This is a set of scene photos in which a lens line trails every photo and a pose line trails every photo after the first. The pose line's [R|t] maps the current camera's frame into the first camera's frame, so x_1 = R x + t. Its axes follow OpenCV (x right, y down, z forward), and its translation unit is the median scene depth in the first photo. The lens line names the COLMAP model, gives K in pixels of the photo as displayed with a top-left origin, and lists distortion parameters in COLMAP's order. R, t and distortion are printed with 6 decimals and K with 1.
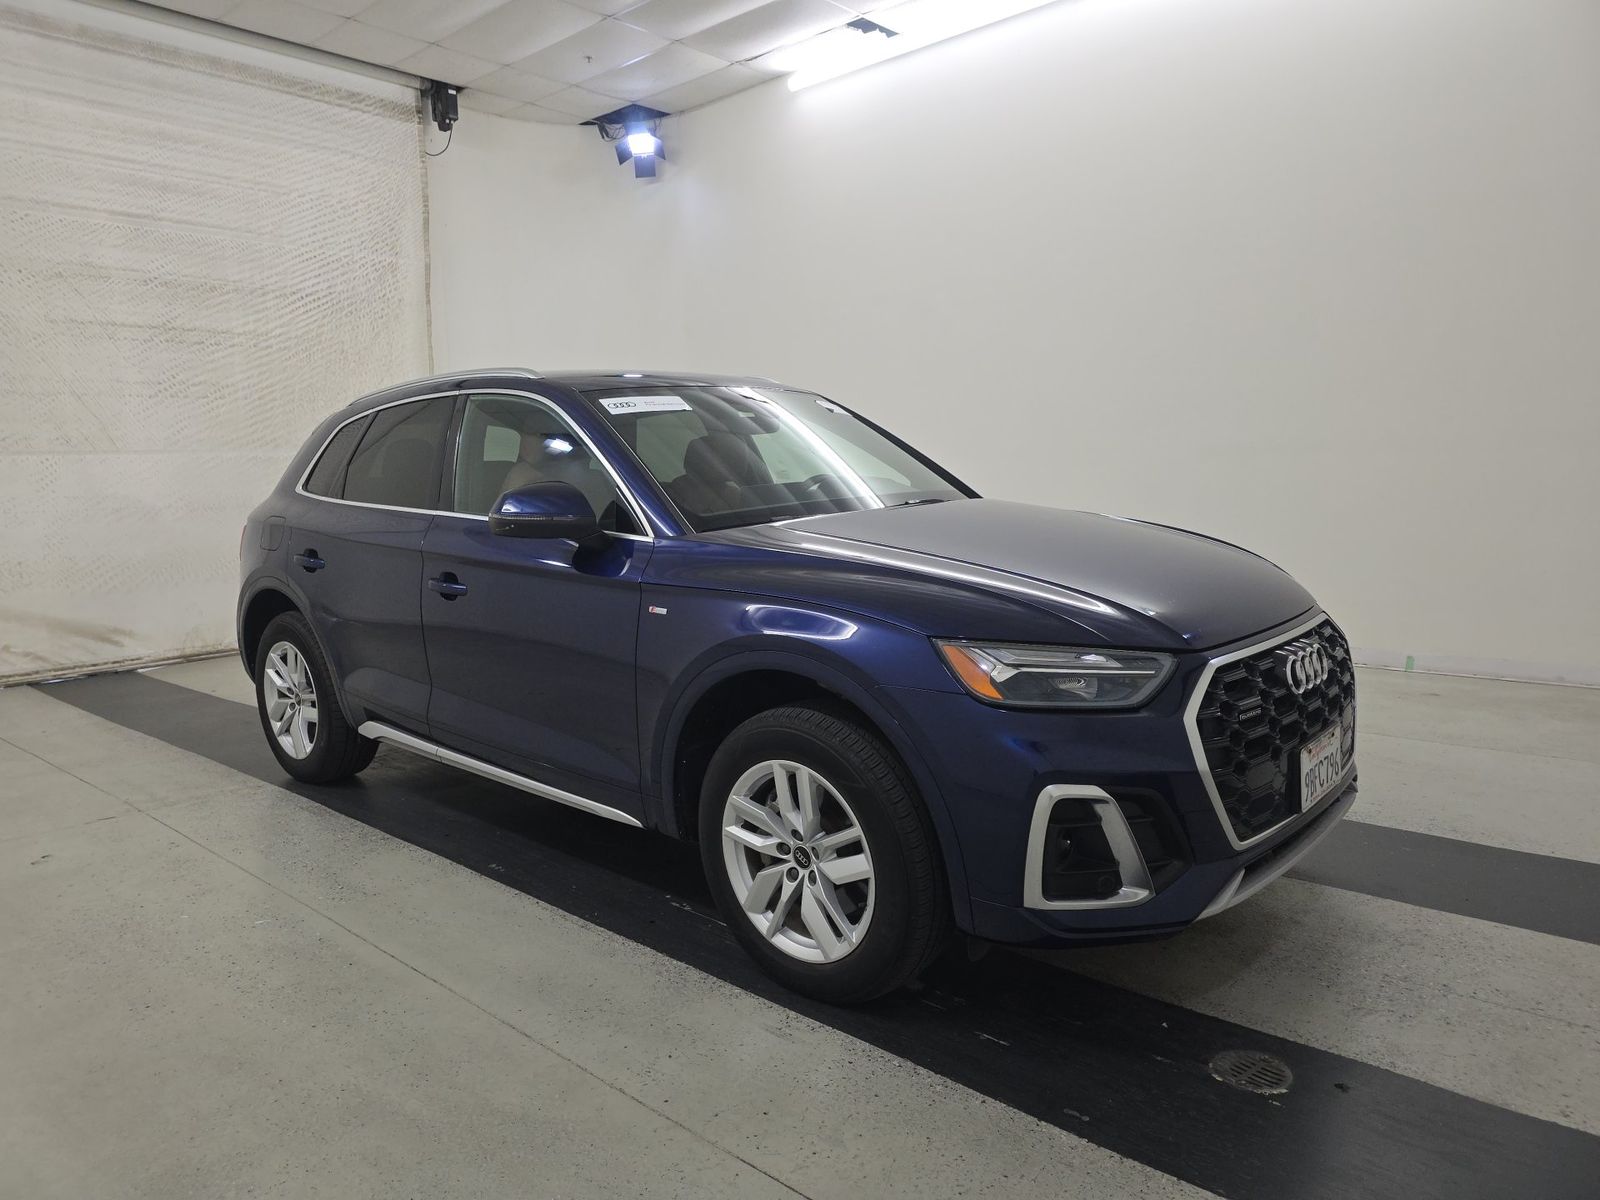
lens RADIAL K [[1097.1, 0, 790.5], [0, 1097.1, 588.9], [0, 0, 1]] dist [0.035461, -0.022093]
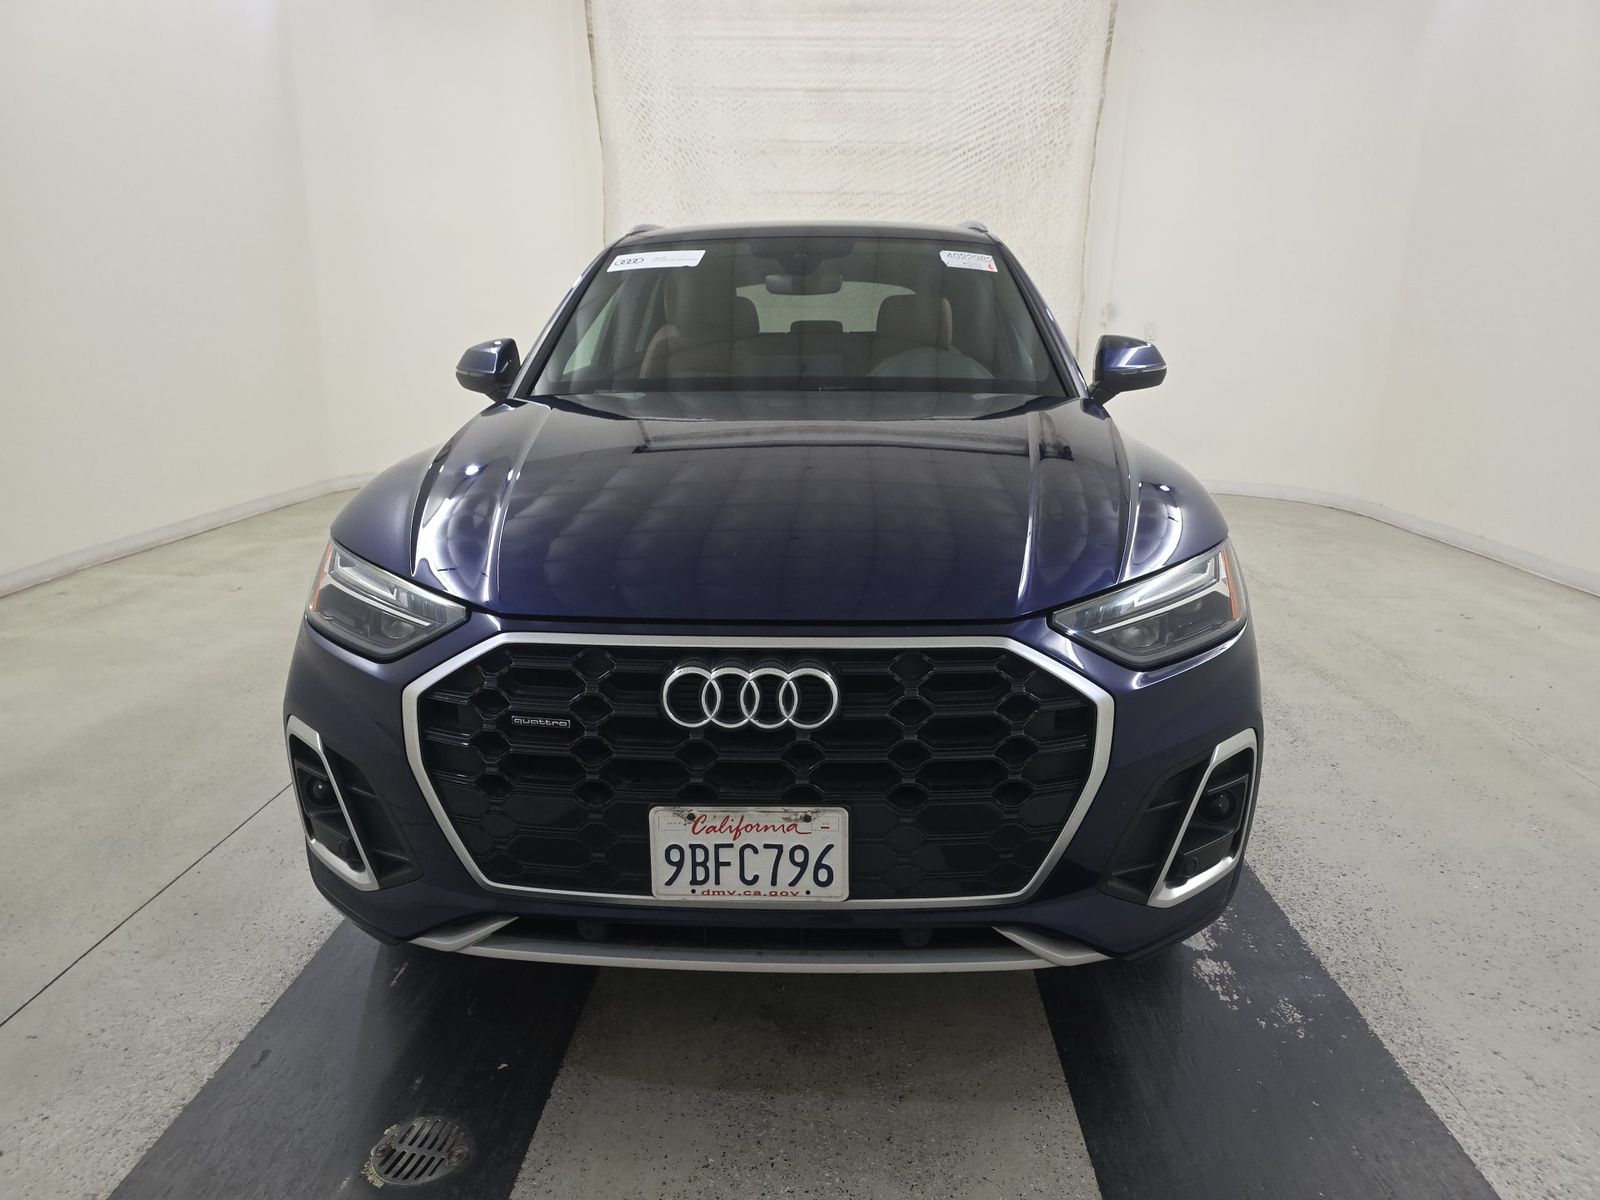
lens RADIAL K [[1097.1, 0, 794.8], [0, 1097.1, 613.0], [0, 0, 1]] dist [0.035461, -0.022093]
pose [[0.625845, 0.230380, -0.745146, 0.332408], [-0.120450, 0.972467, 0.199497, -0.035928], [0.770590, -0.035101, 0.636364, 0.224502]]
